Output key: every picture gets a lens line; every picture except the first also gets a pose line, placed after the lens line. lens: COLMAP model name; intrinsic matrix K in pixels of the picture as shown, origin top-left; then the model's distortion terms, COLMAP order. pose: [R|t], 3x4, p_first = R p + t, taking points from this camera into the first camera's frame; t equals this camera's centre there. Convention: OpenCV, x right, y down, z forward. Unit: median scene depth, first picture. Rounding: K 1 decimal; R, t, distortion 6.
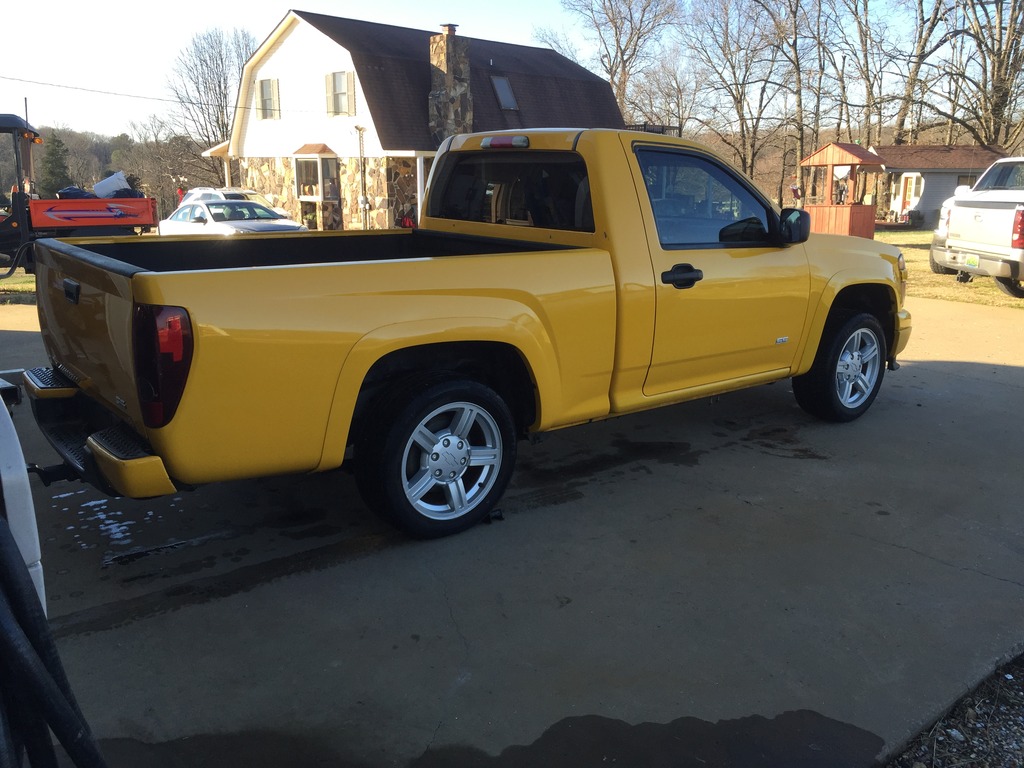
lens RADIAL K [[869.7, 0, 507.9], [0, 869.7, 382.9], [0, 0, 1]] dist [0.075515, -0.095201]
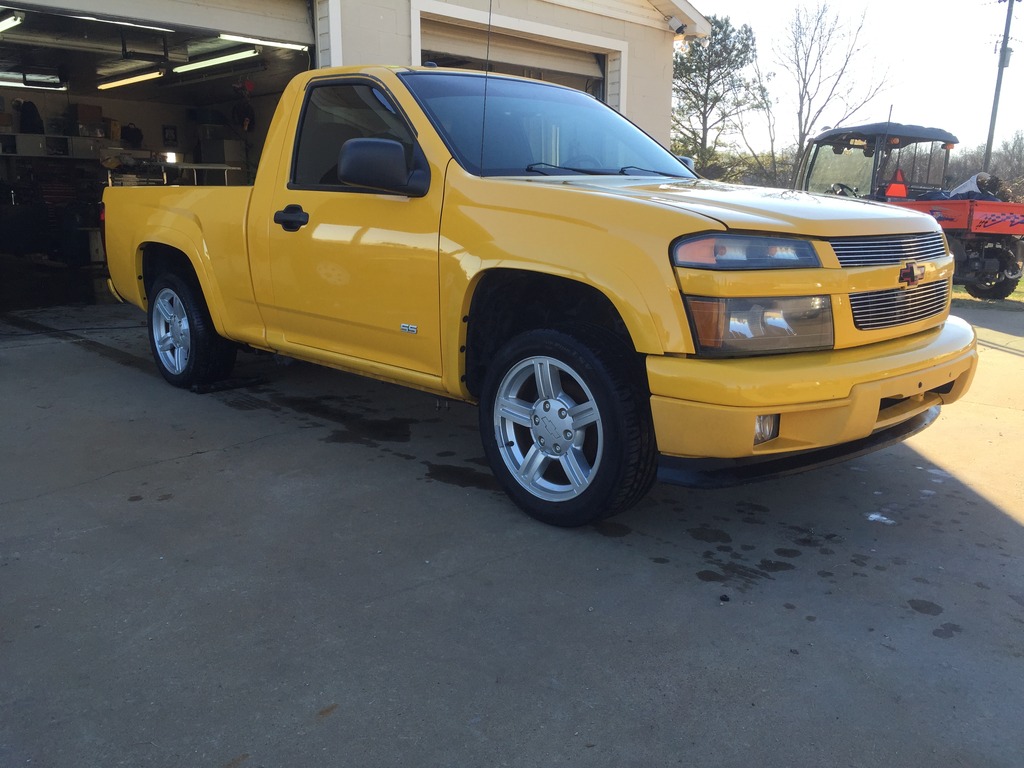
lens RADIAL K [[869.7, 0, 507.4], [0, 869.7, 387.3], [0, 0, 1]] dist [0.075515, -0.095201]
pose [[0.101872, 0.197841, -0.974926, 0.169573], [-0.238319, 0.956340, 0.169167, -0.023570], [0.965829, 0.215110, 0.144574, 0.163521]]
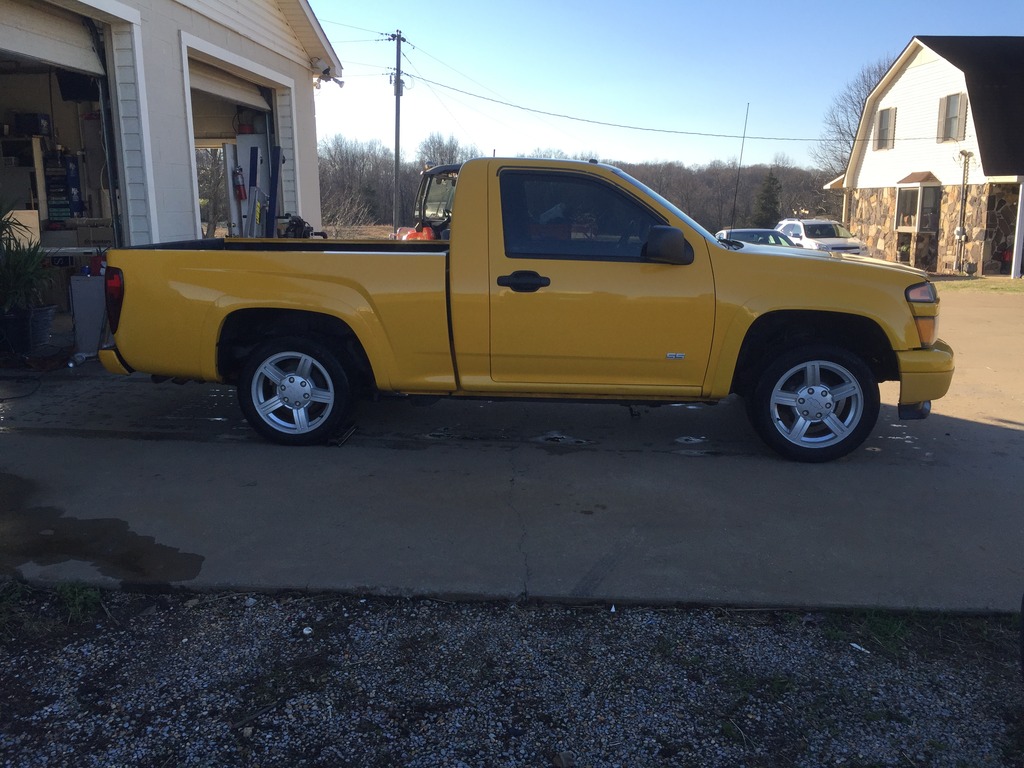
lens RADIAL K [[869.7, 0, 509.8], [0, 869.7, 385.5], [0, 0, 1]] dist [0.075515, -0.095201]
pose [[0.722318, 0.132573, -0.678735, 0.143210], [-0.155486, 0.987458, 0.027404, -0.002146], [0.673855, 0.085740, 0.733872, 0.022343]]
